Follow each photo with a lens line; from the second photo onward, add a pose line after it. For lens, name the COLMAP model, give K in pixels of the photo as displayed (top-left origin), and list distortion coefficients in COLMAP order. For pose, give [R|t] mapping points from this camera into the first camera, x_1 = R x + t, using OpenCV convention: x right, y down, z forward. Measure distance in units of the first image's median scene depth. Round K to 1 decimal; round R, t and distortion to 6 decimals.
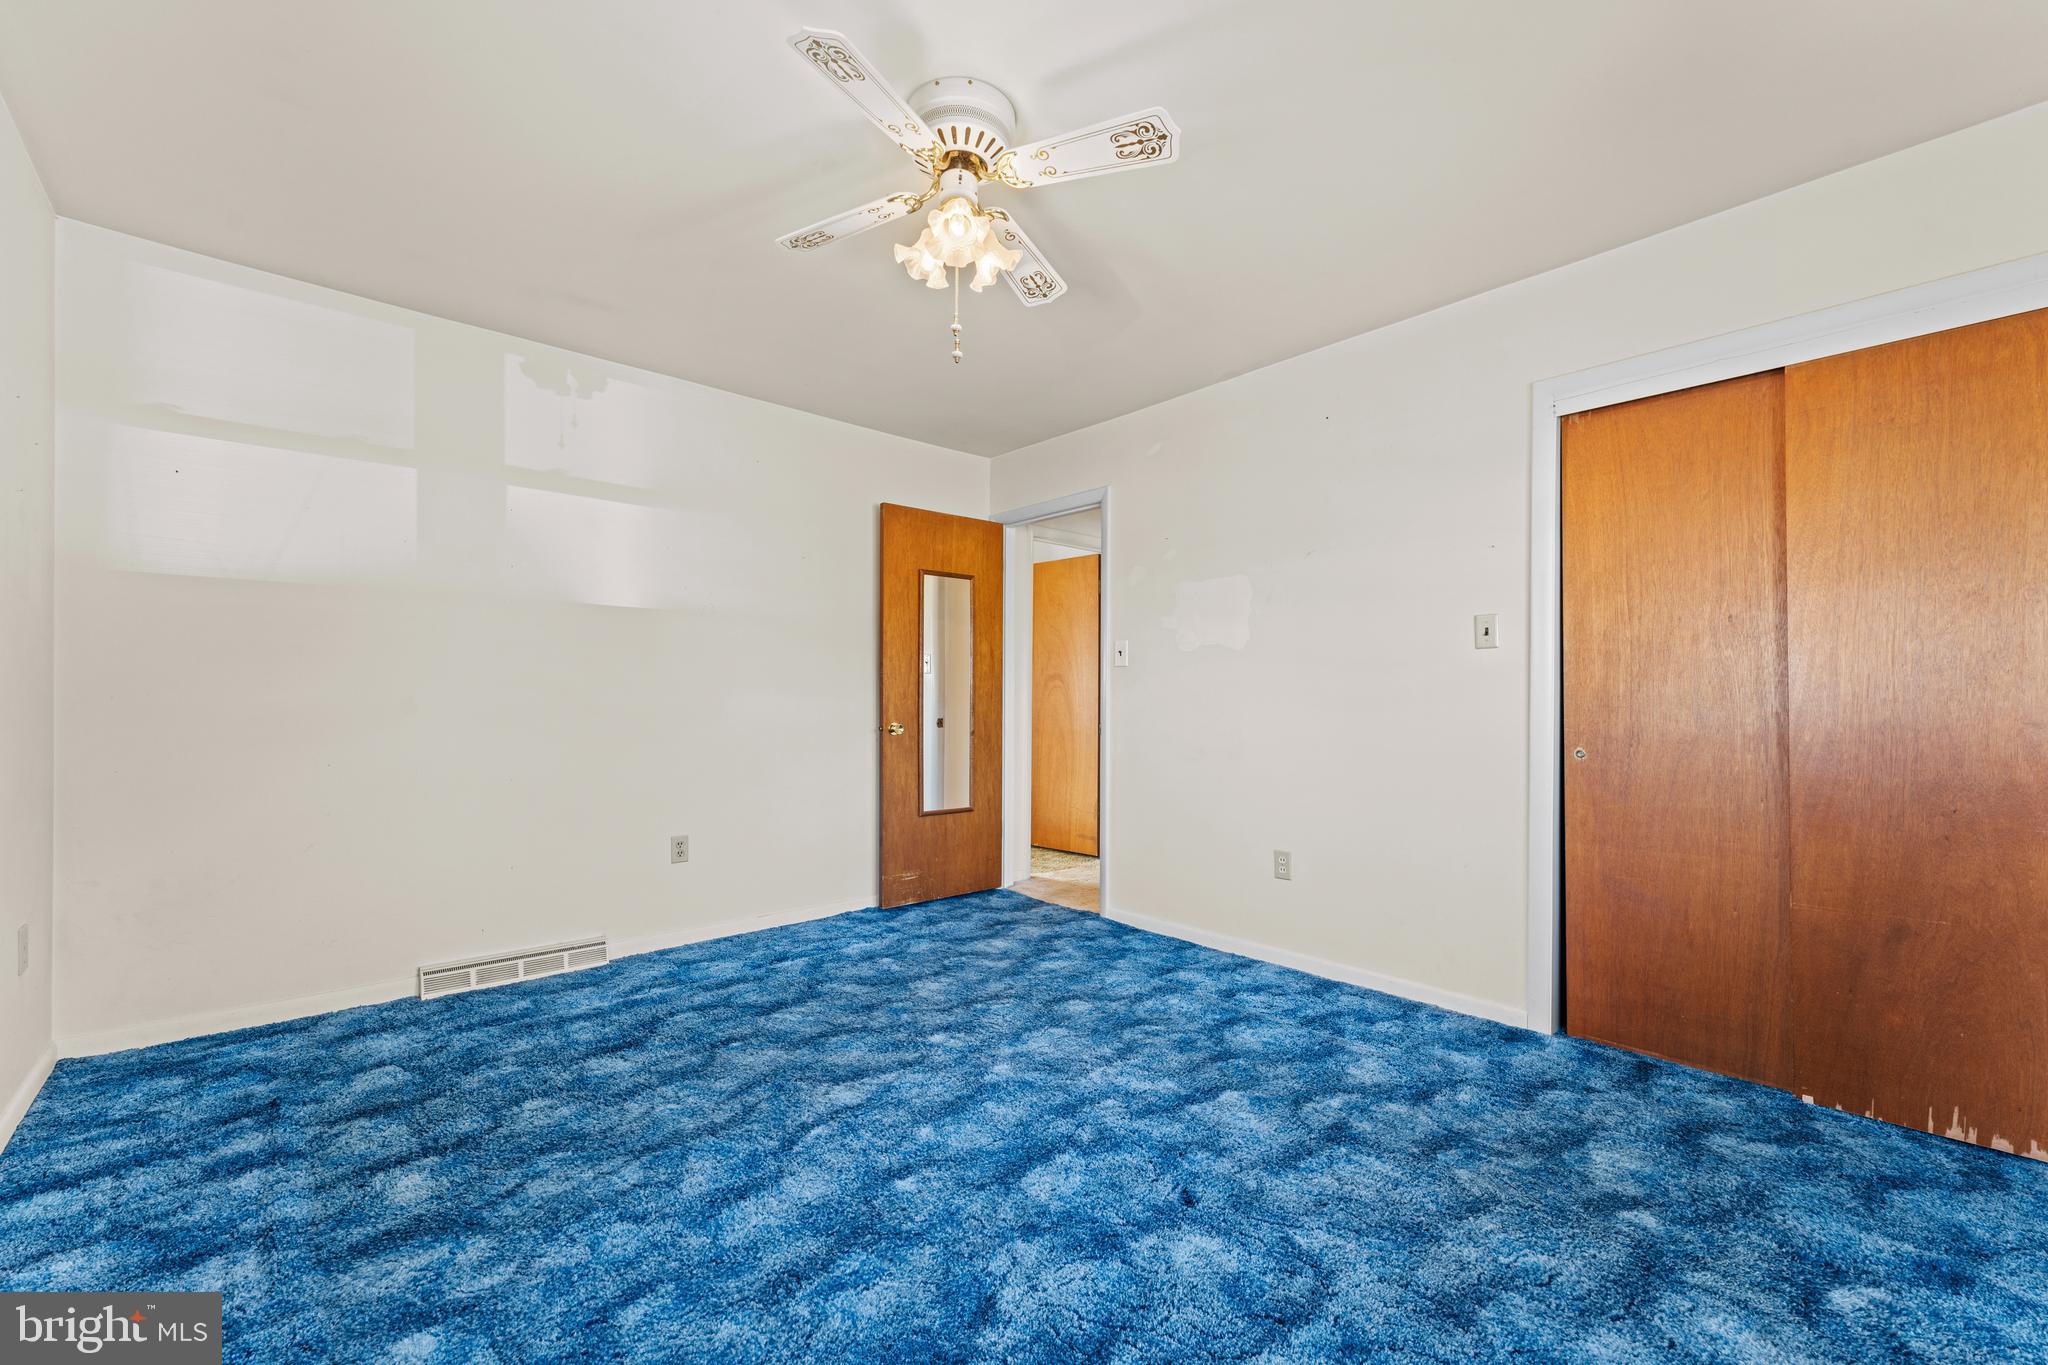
lens RADIAL K [[826.3, 0, 1023.9], [0, 826.3, 689.7], [0, 0, 1]] dist [0.000768, -0.000374]
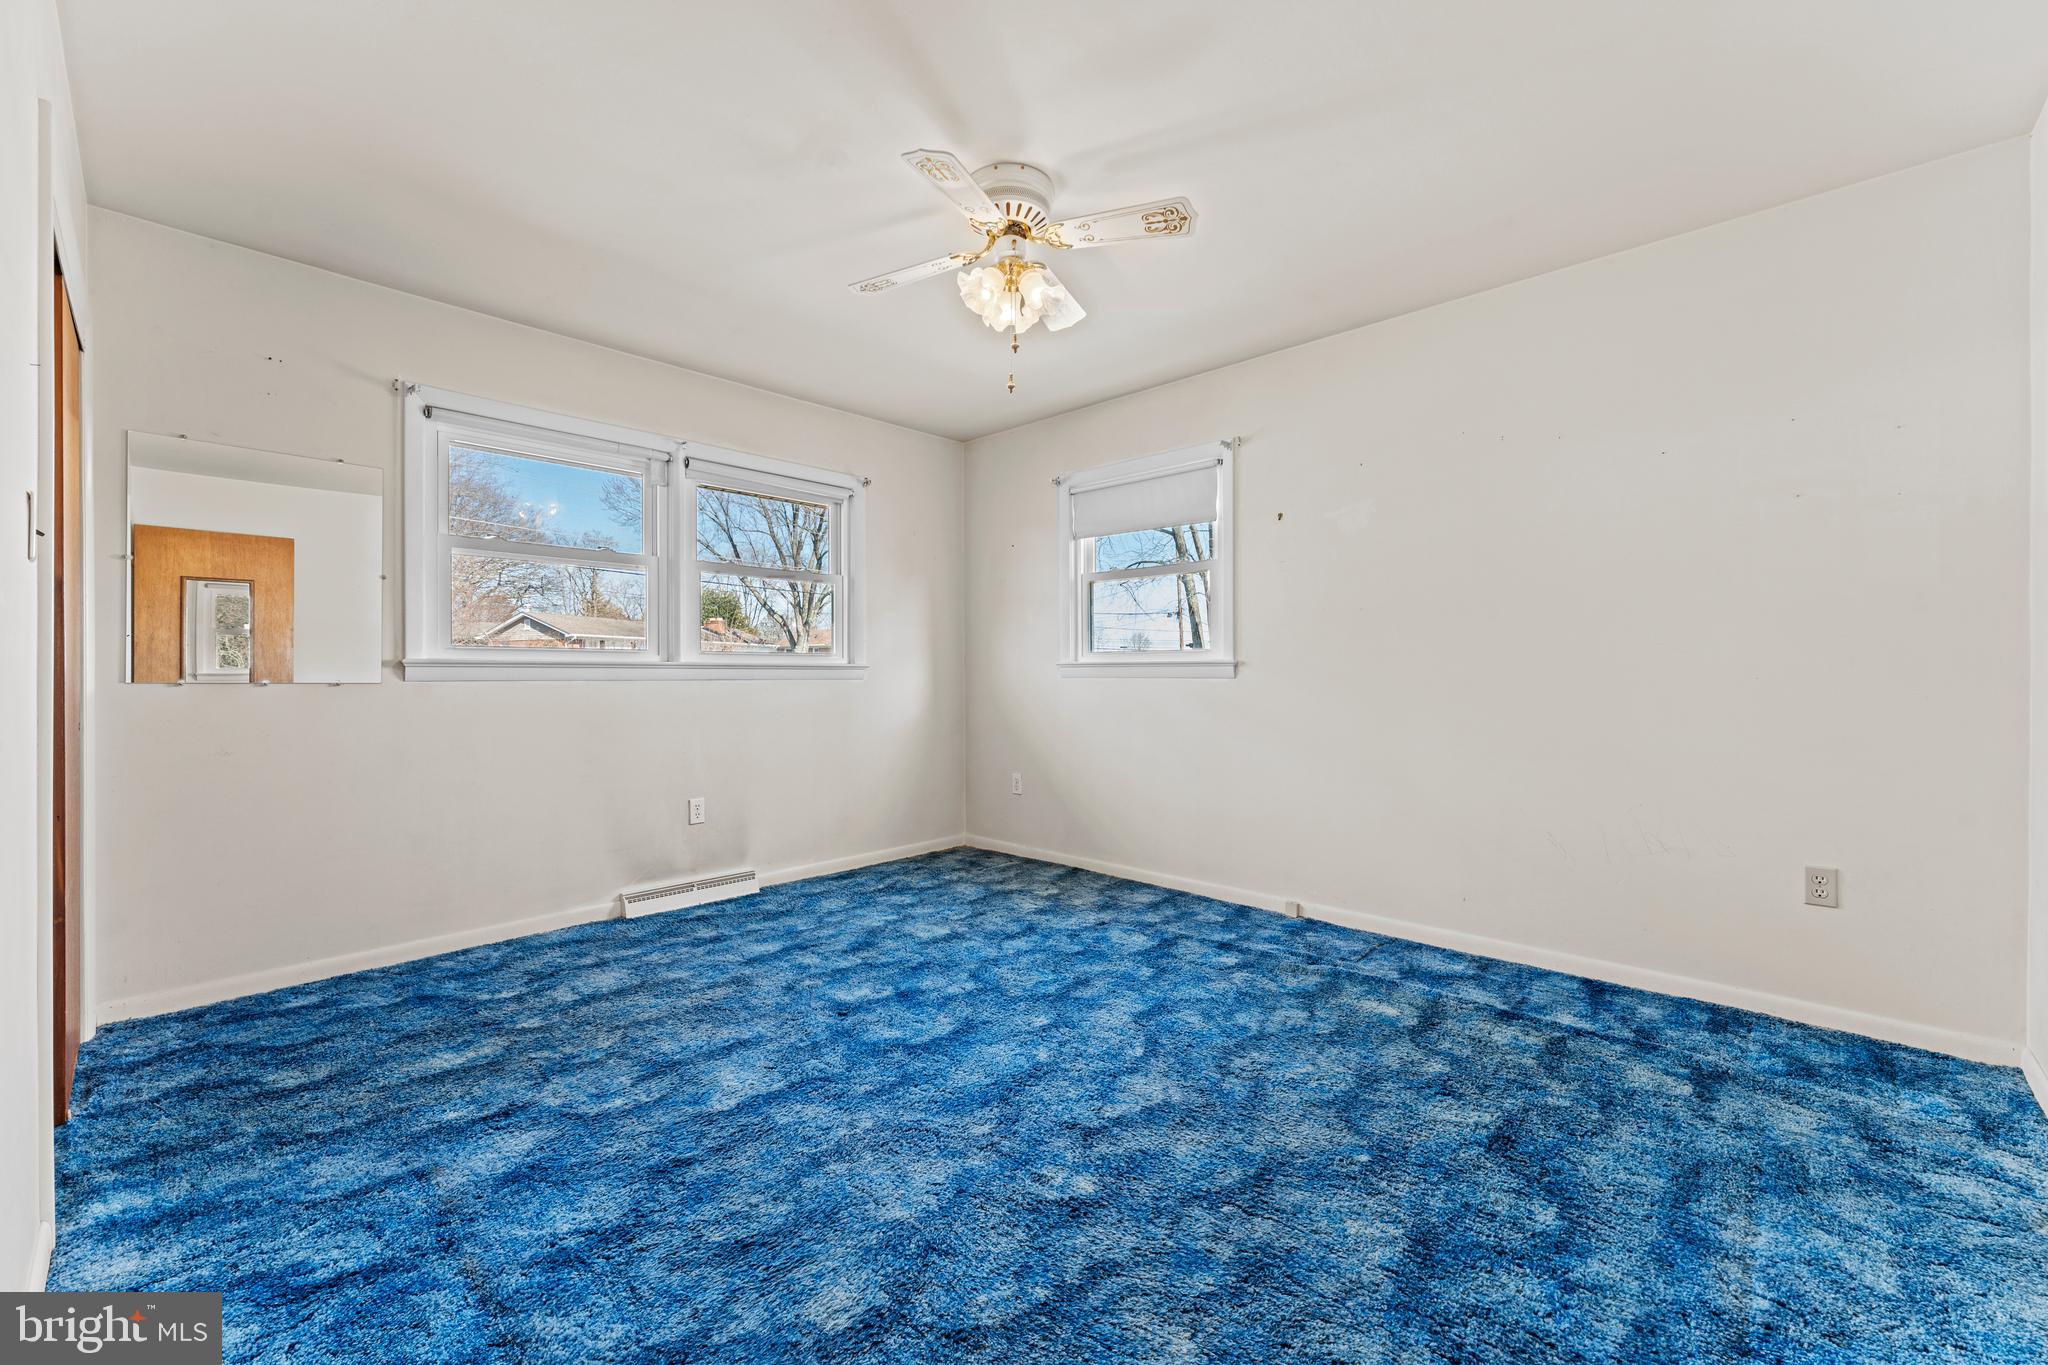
lens RADIAL K [[826.3, 0, 1024.2], [0, 826.3, 679.5], [0, 0, 1]] dist [0.000768, -0.000374]
pose [[-0.997212, -0.002033, -0.074594, -0.009926], [-0.001365, 0.999959, -0.009002, 0.033856], [0.074610, -0.008875, -0.997173, 1.984218]]
